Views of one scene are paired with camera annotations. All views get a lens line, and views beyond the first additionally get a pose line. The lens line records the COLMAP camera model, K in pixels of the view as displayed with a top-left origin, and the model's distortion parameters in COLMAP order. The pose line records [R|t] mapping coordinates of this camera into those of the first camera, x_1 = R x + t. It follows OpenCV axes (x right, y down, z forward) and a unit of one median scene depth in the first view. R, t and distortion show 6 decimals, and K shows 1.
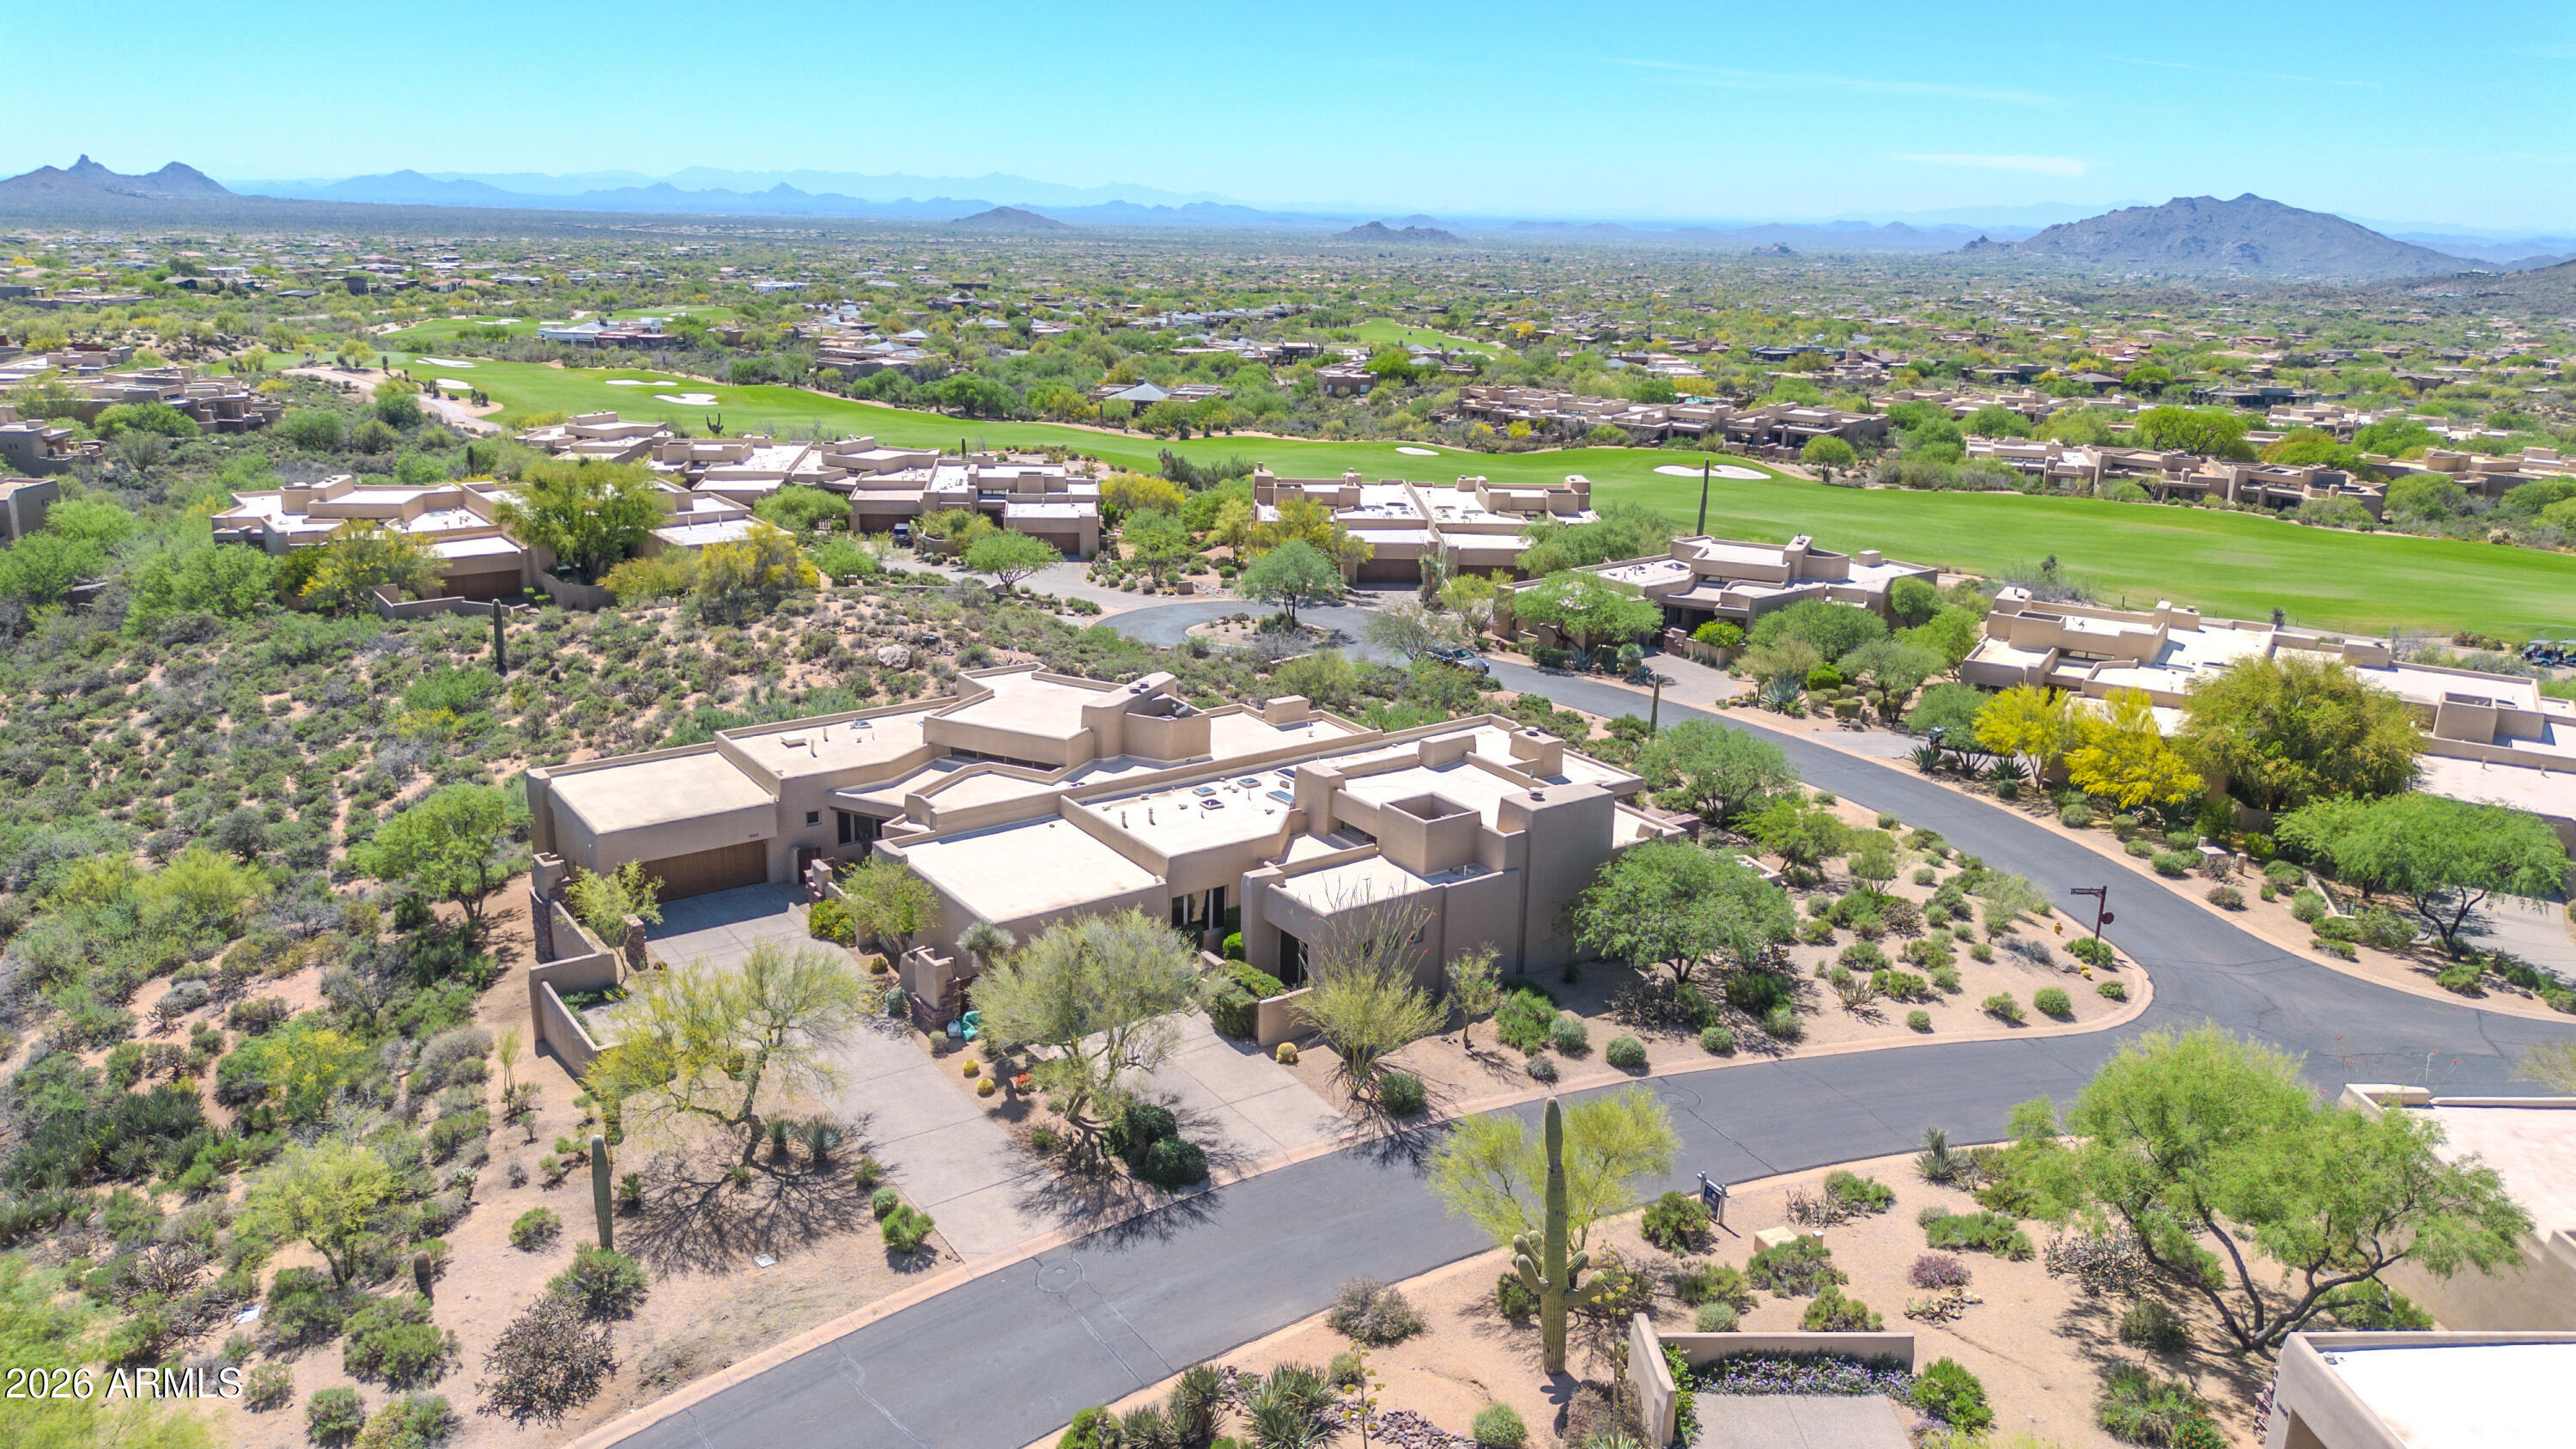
lens RADIAL K [[1826.1, 0, 1288.0], [0, 1826.1, 724.5], [0, 0, 1]] dist [0.056305, -0.057142]
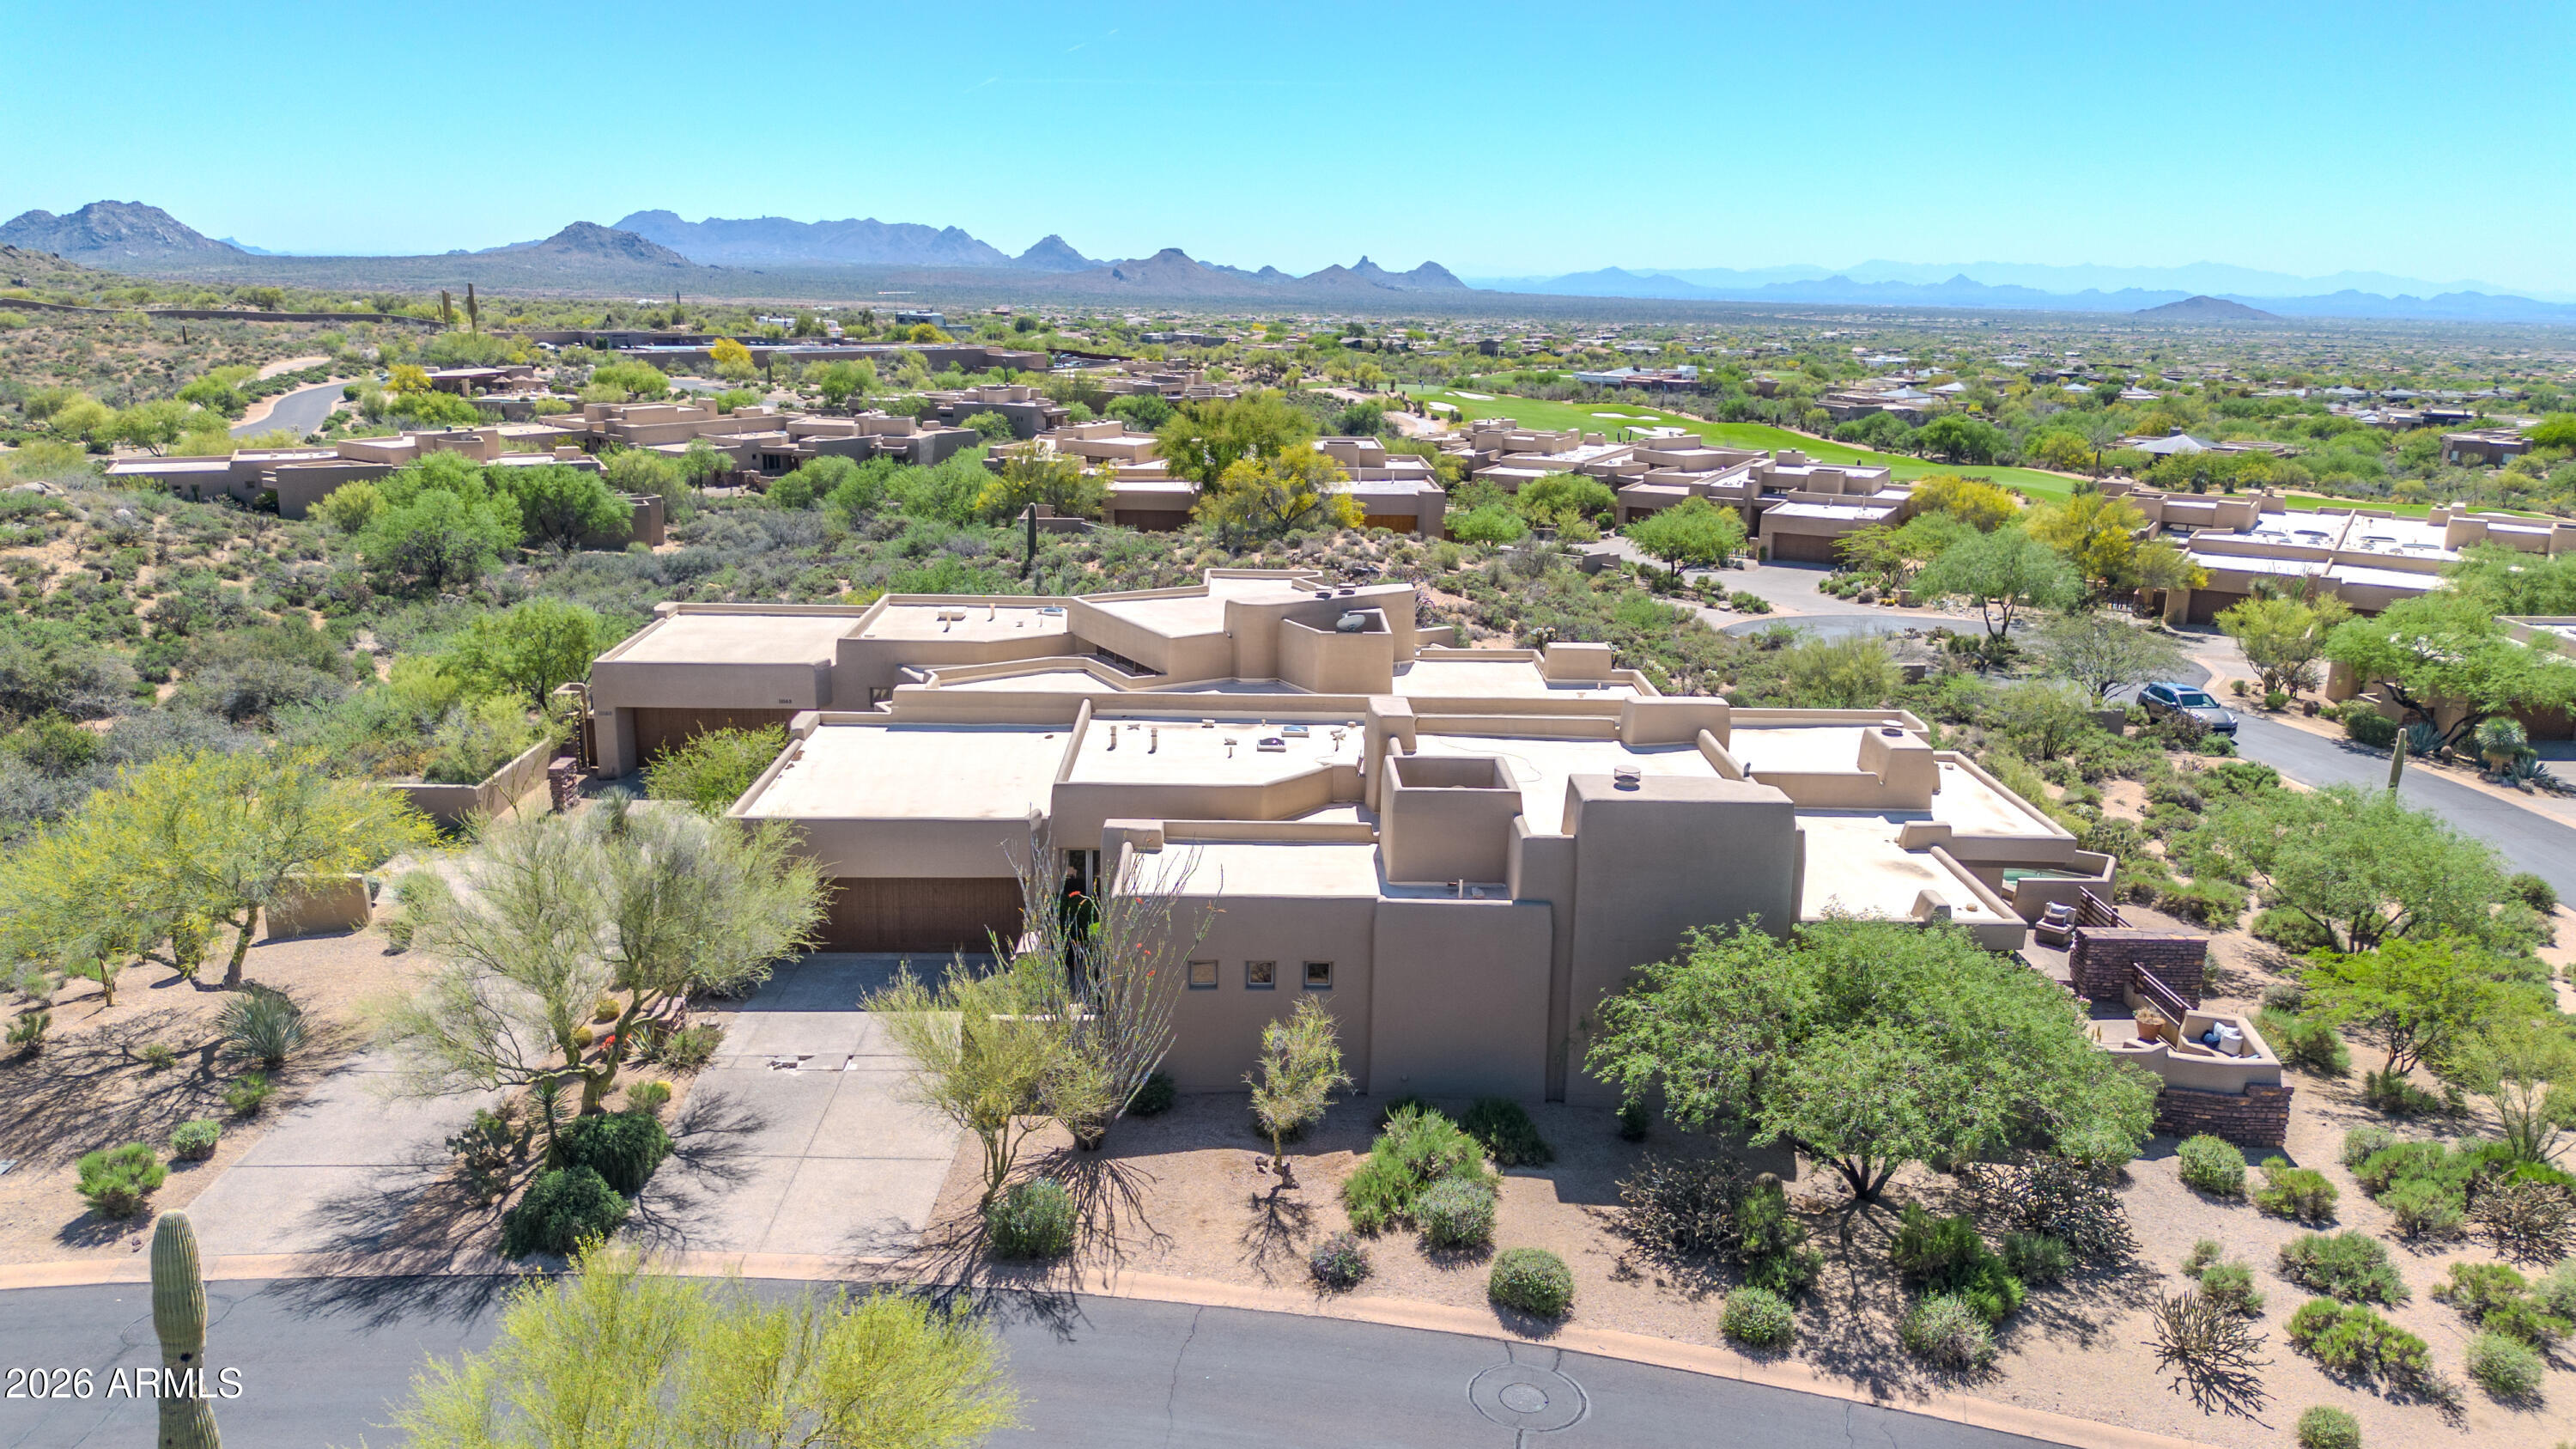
lens RADIAL K [[1826.1, 0, 1288.0], [0, 1826.1, 724.5], [0, 0, 1]] dist [0.056305, -0.057142]
pose [[0.825930, 0.131751, -0.548162, 0.286296], [-0.157210, 0.987565, 0.000490, 0.031274], [0.541411, 0.085772, 0.836372, 0.406493]]
